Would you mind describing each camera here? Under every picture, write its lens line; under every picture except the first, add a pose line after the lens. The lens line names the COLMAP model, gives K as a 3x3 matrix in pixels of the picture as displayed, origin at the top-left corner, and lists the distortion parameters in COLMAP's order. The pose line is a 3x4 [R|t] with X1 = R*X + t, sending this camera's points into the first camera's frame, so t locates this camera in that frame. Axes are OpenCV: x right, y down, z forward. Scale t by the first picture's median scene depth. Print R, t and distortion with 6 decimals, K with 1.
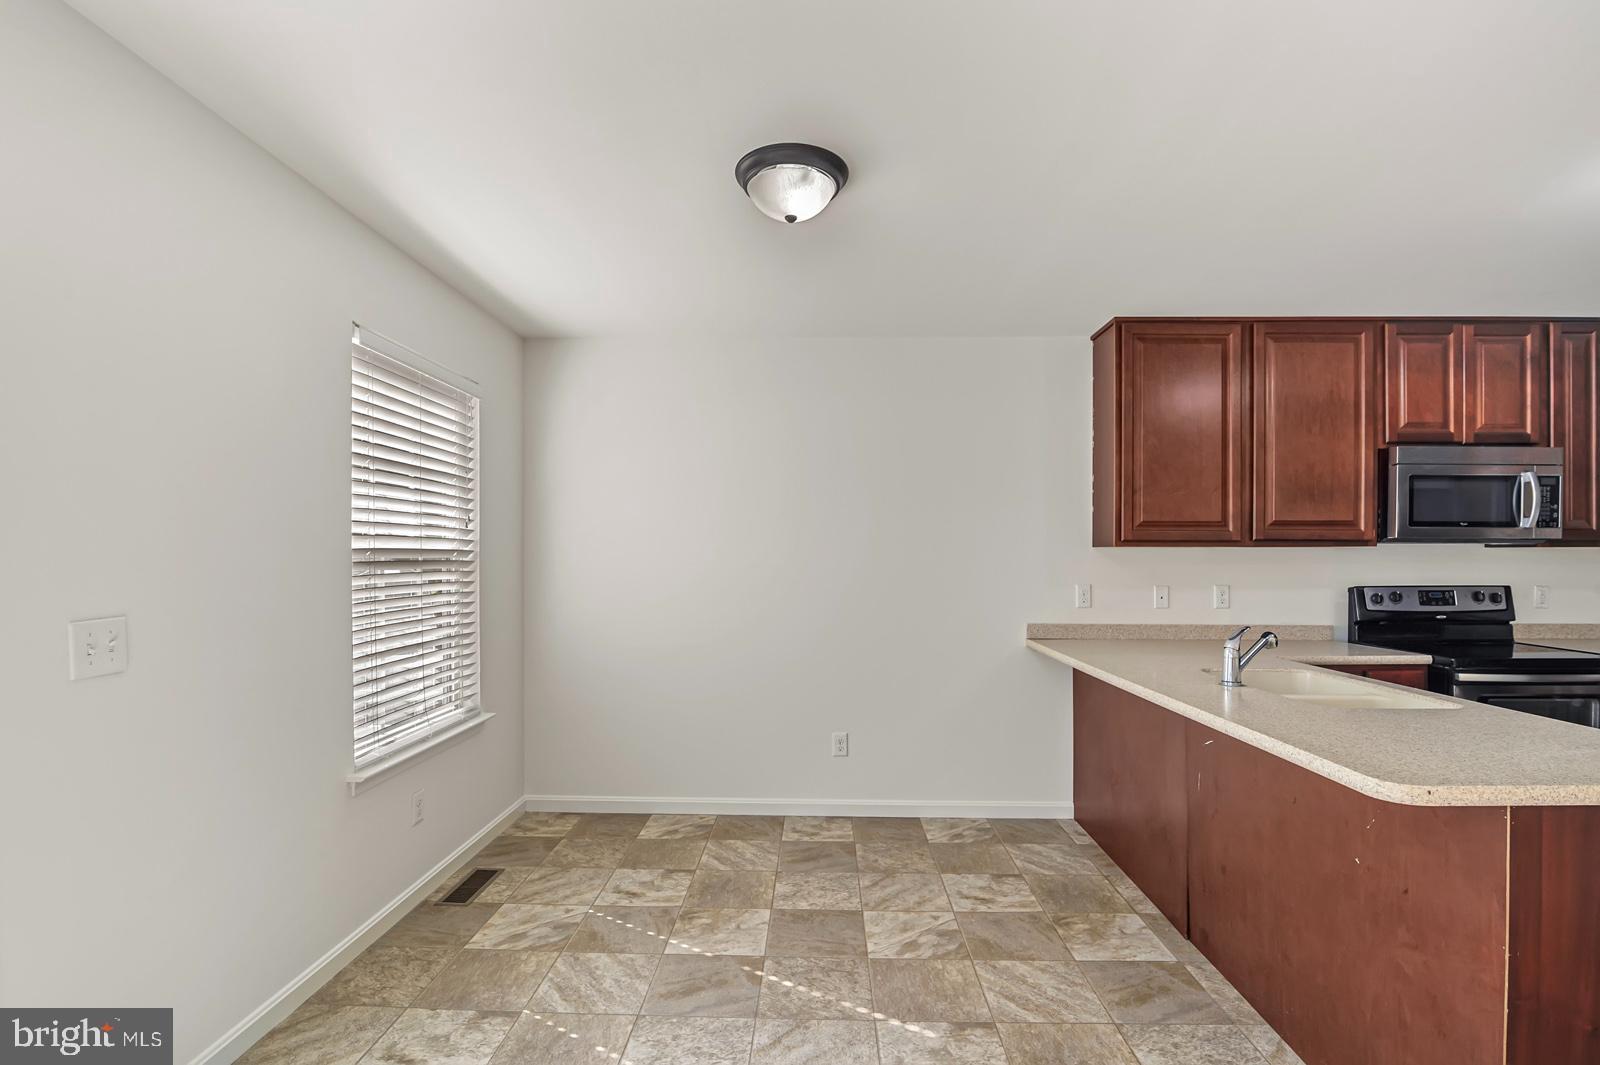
lens RADIAL K [[740.5, 0, 796.6], [0, 740.5, 563.9], [0, 0, 1]] dist [-0.016893, 0.000153]
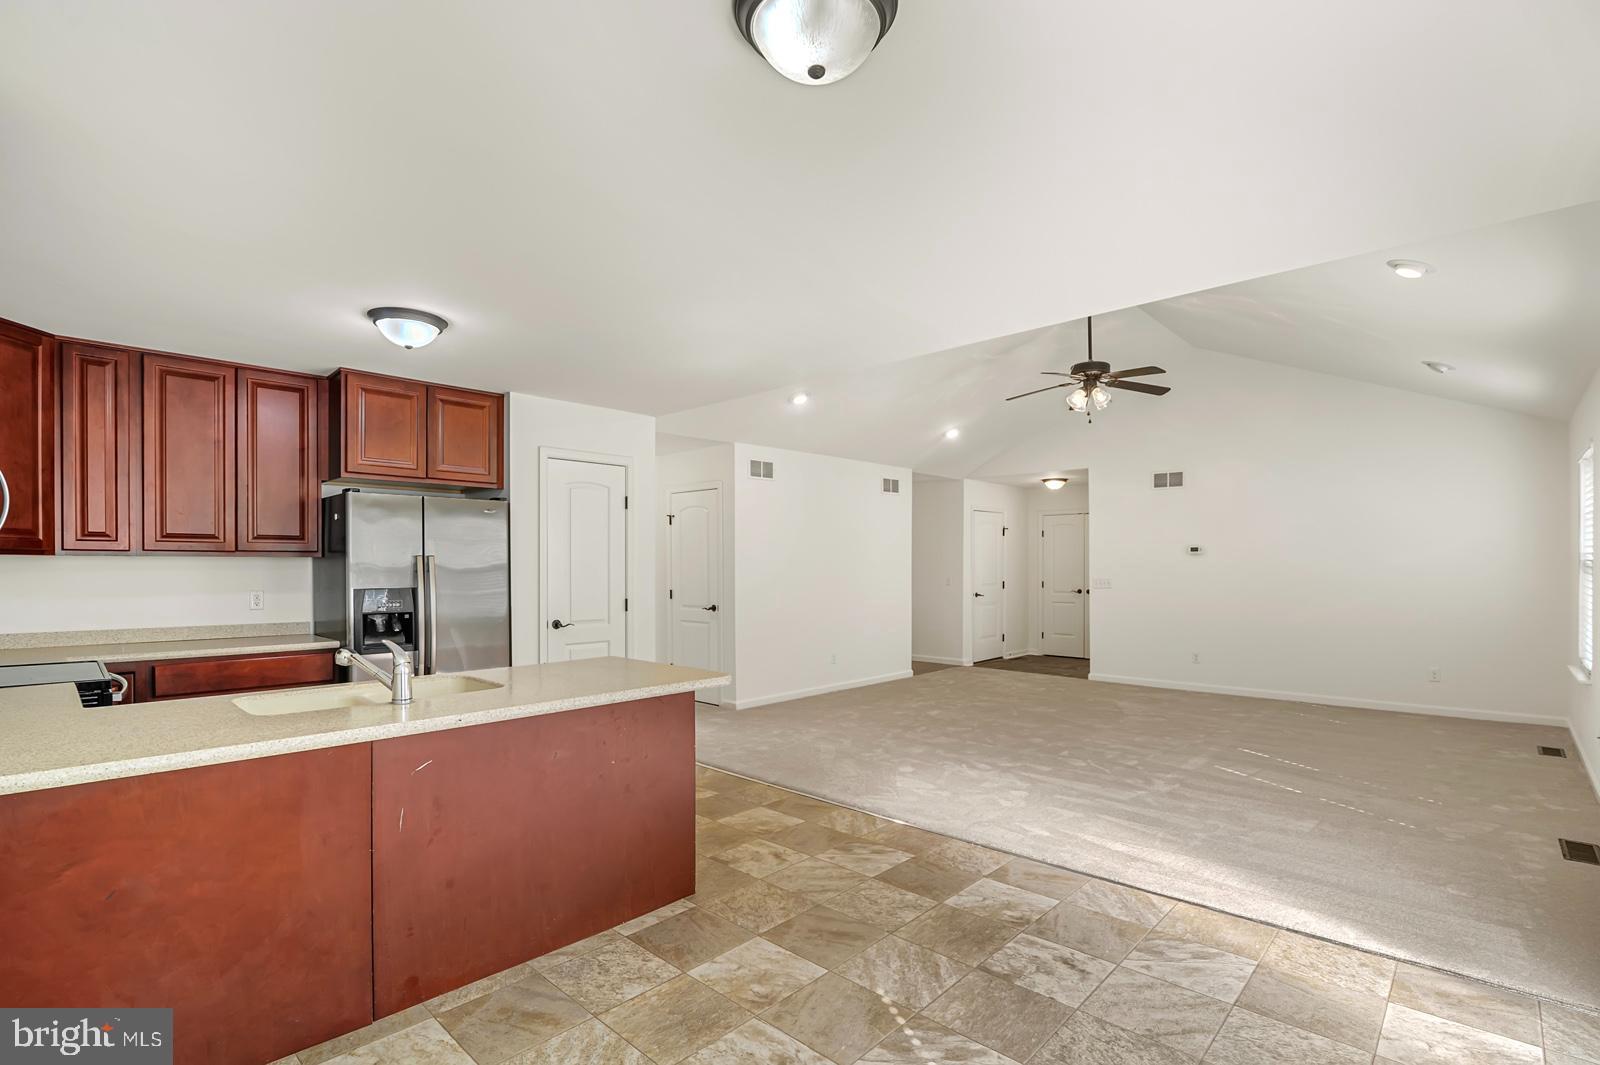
lens RADIAL K [[740.5, 0, 809.0], [0, 740.5, 541.0], [0, 0, 1]] dist [-0.016893, 0.000153]
pose [[-0.755507, 0.023420, 0.654722, -0.294164], [0.011011, 0.999674, -0.023053, -0.009331], [-0.655048, -0.010208, -0.755518, 0.962062]]
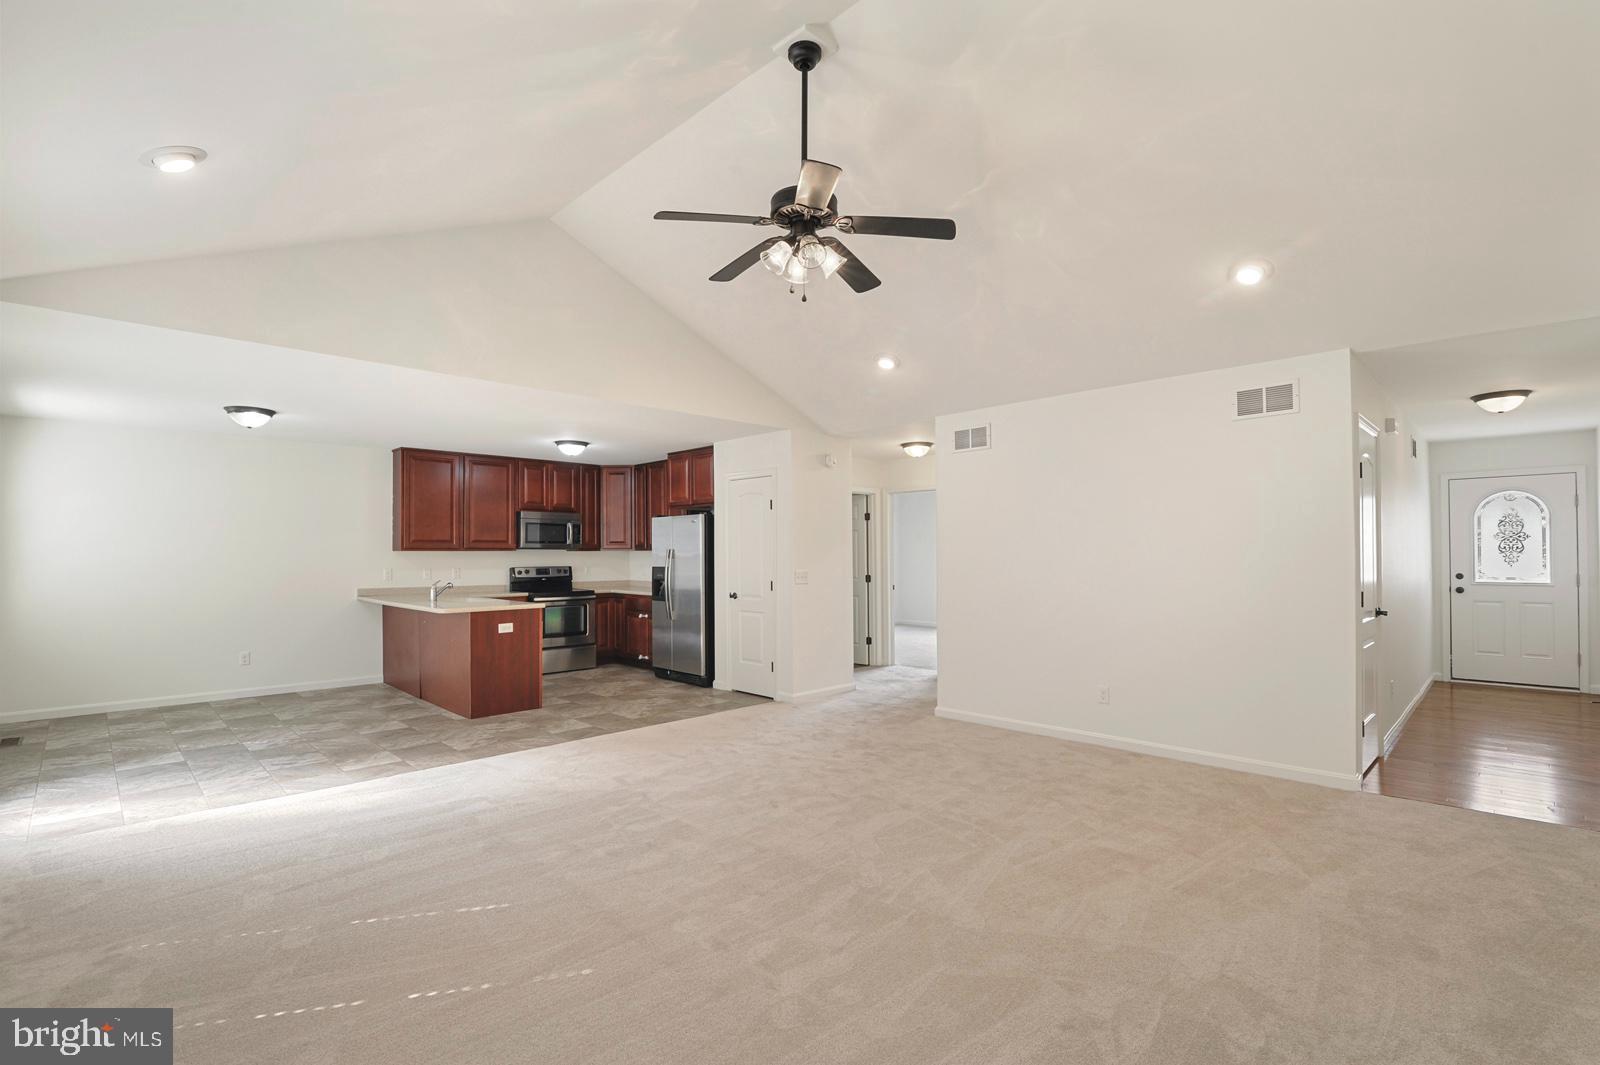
lens RADIAL K [[740.5, 0, 802.9], [0, 740.5, 546.6], [0, 0, 1]] dist [-0.016893, 0.000153]
pose [[0.689367, 0.004073, 0.724401, -0.340994], [0.011025, 0.999809, -0.016114, 0.012759], [-0.724329, 0.019095, 0.689190, -1.410747]]
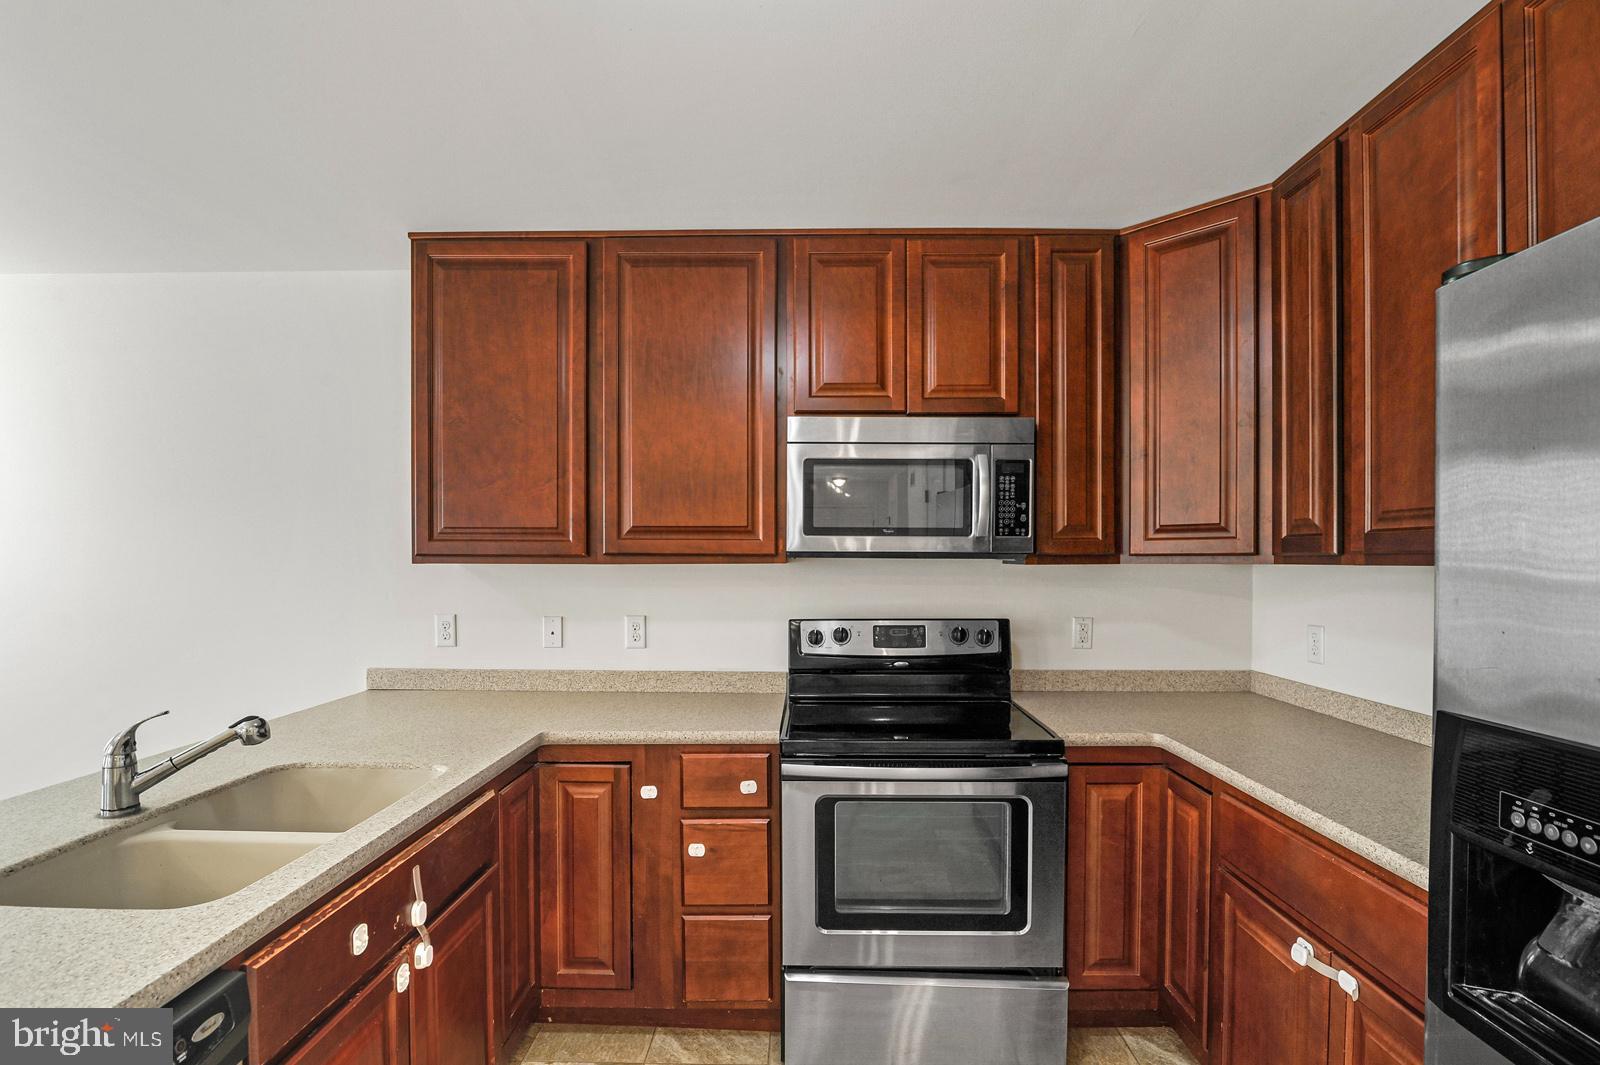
lens RADIAL K [[740.5, 0, 806.2], [0, 740.5, 568.6], [0, 0, 1]] dist [-0.016893, 0.000153]
pose [[0.999932, -0.000053, 0.011677, 0.807698], [-0.000043, 0.999966, 0.008267, -0.024903], [-0.011677, -0.008267, 0.999898, 0.304681]]
